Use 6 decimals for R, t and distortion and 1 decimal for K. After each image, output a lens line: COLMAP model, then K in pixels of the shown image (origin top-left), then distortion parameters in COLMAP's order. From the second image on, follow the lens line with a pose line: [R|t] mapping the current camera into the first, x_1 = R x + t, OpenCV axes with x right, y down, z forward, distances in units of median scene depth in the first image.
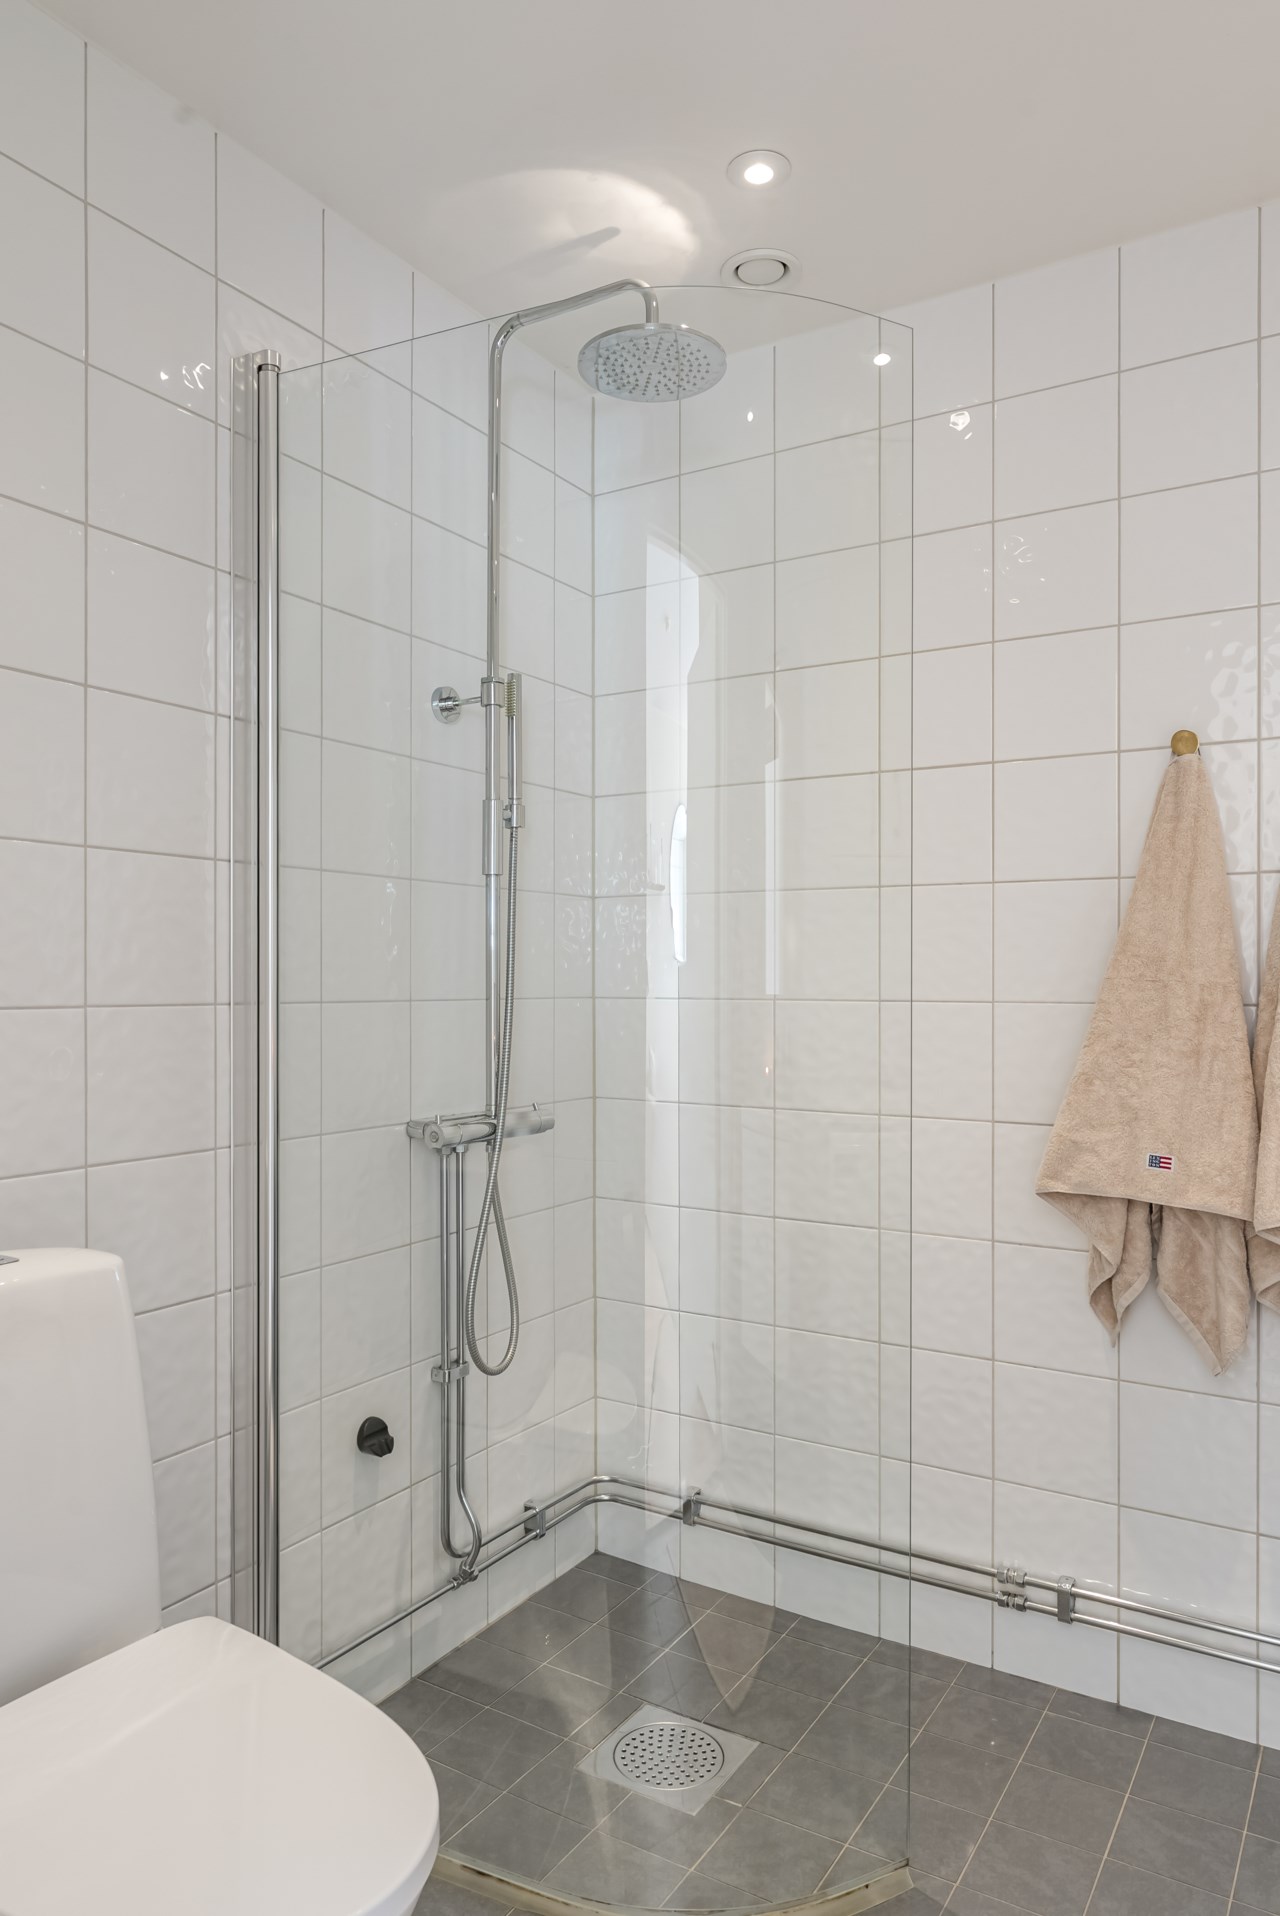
lens RADIAL K [[1285.5, 0, 641.1], [0, 1285.5, 978.4], [0, 0, 1]] dist [-0.001223, 0.000768]
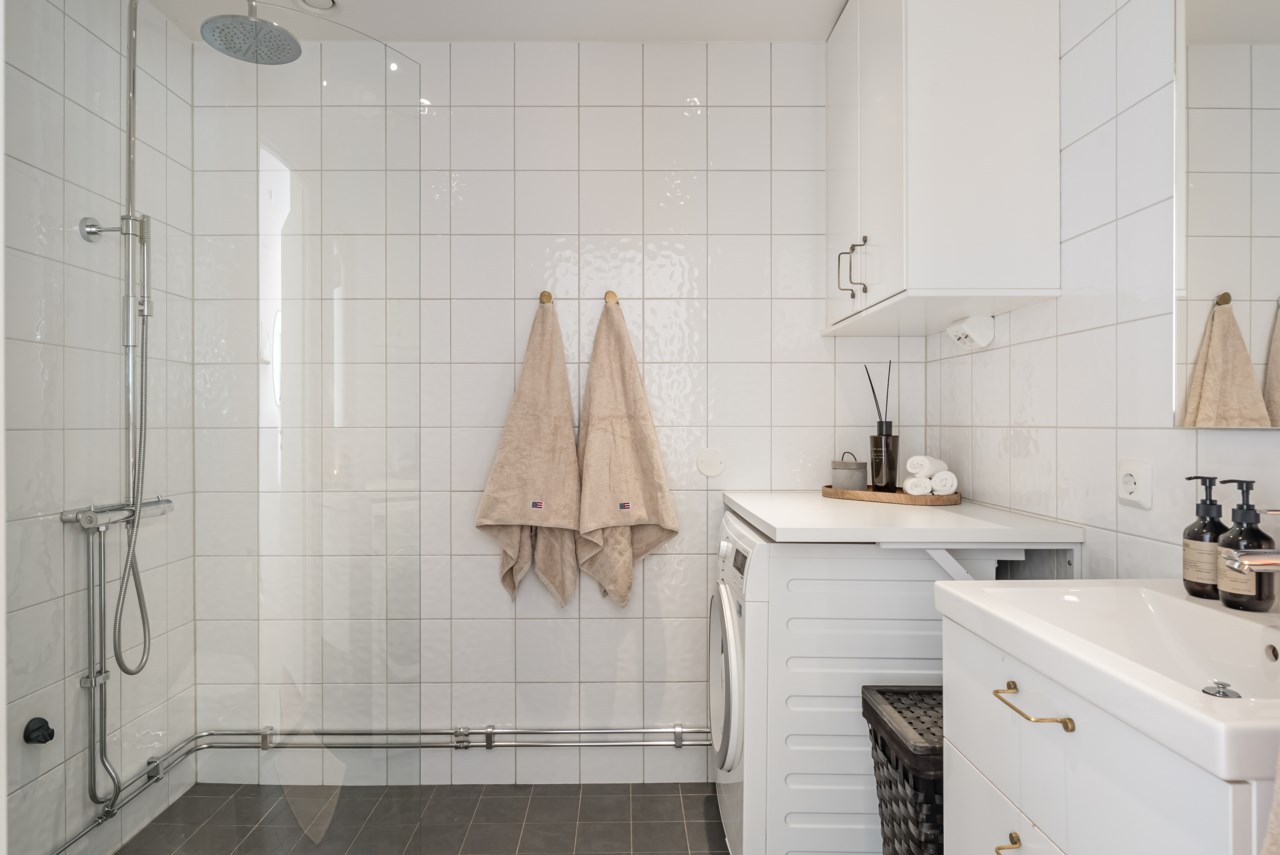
lens RADIAL K [[745.0, 0, 640.0], [0, 745.0, 427.5], [0, 0, 1]] dist [-0.000084, 0.000269]
pose [[0.844737, -0.009630, 0.535095, -0.078495], [0.005492, 0.999941, 0.009326, 0.010727], [-0.535153, -0.004939, 0.844741, -0.067670]]
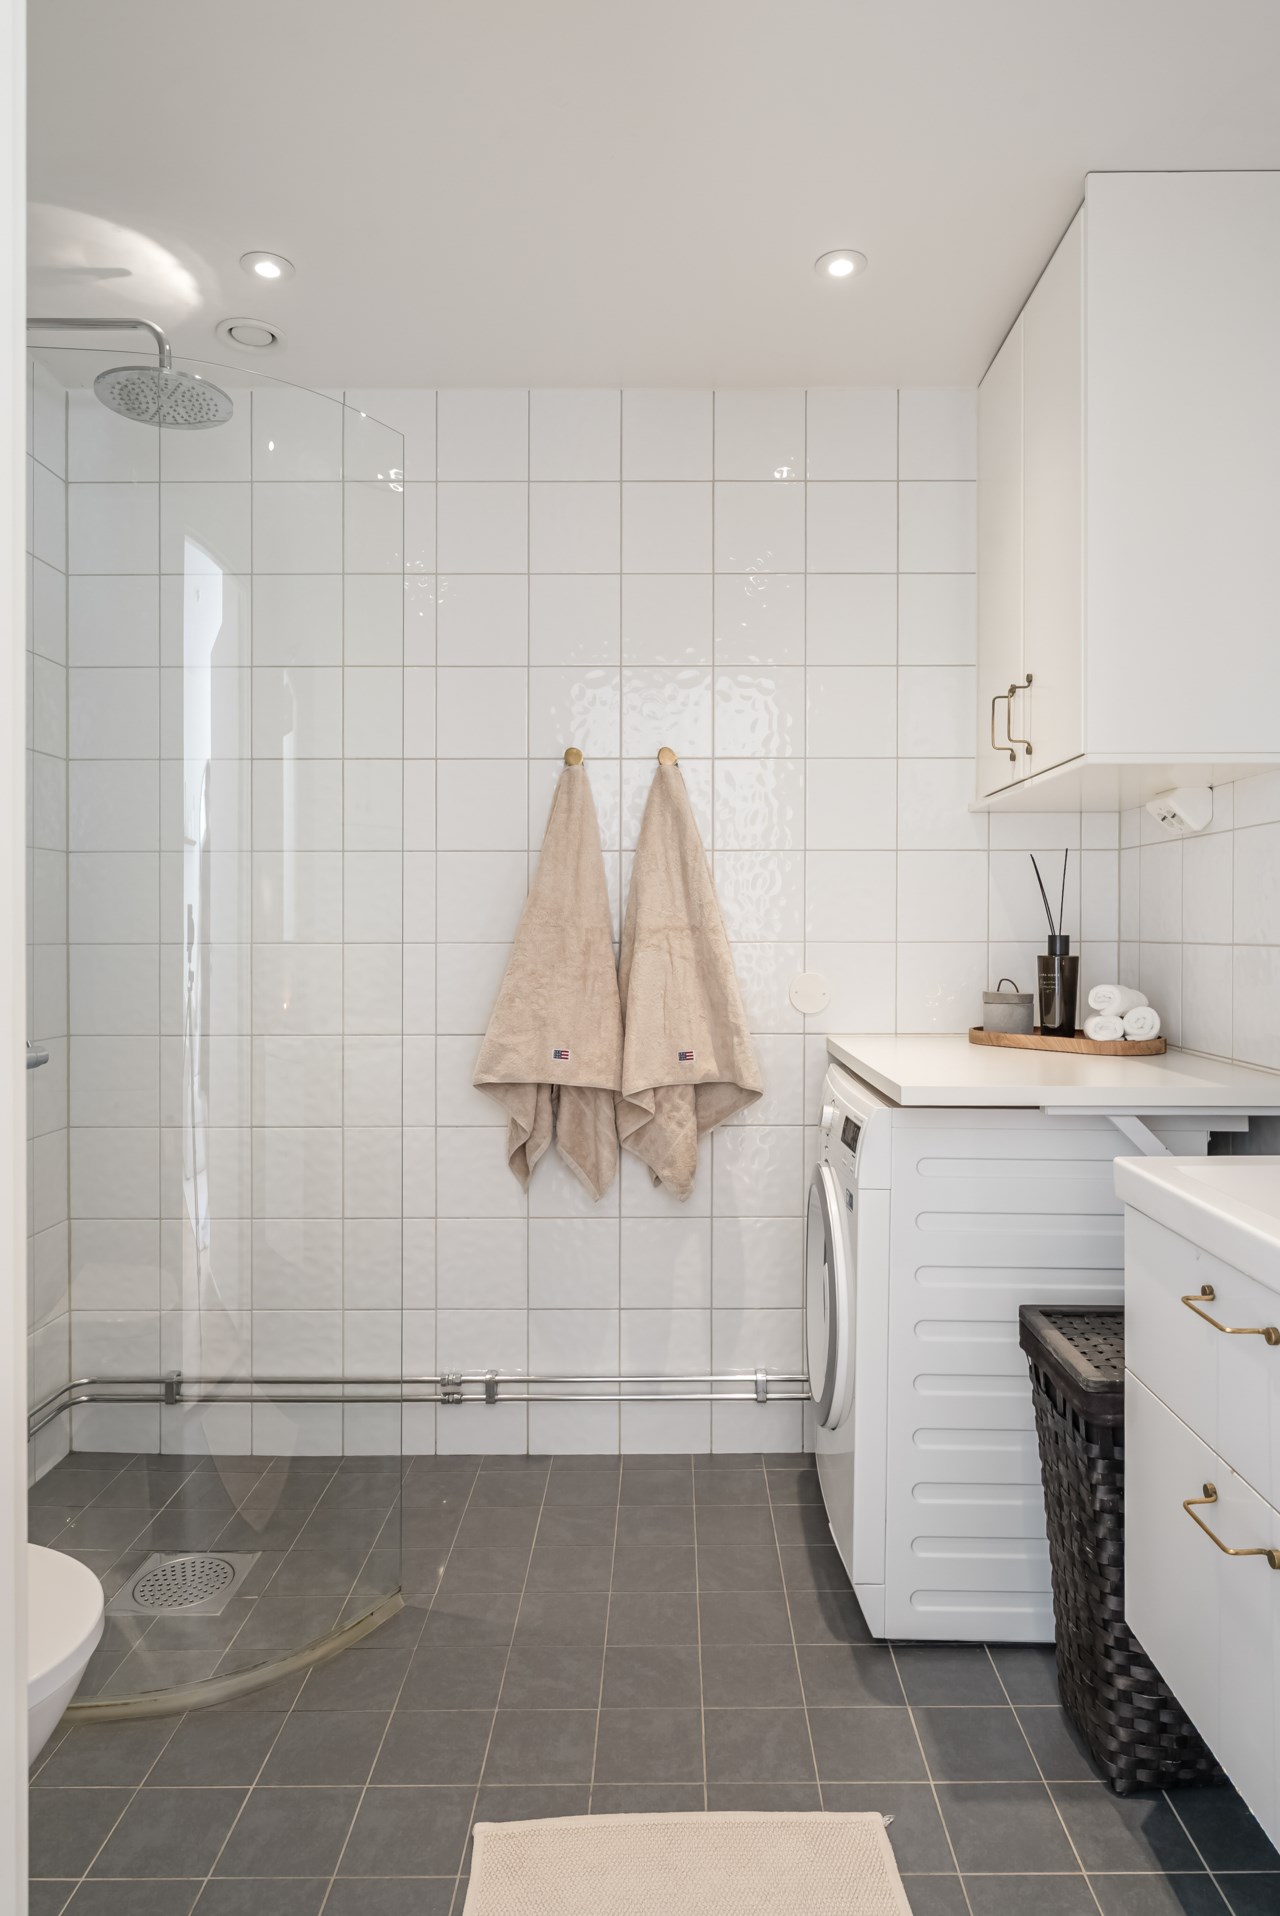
lens RADIAL K [[1152.4, 0, 704.2], [0, 1152.4, 951.6], [0, 0, 1]] dist [-0.004018, -0.000181]
pose [[0.841189, -0.015405, 0.540522, -0.136874], [0.003748, 0.999736, 0.022660, 0.001890], [-0.540729, -0.017036, 0.841024, -0.136677]]
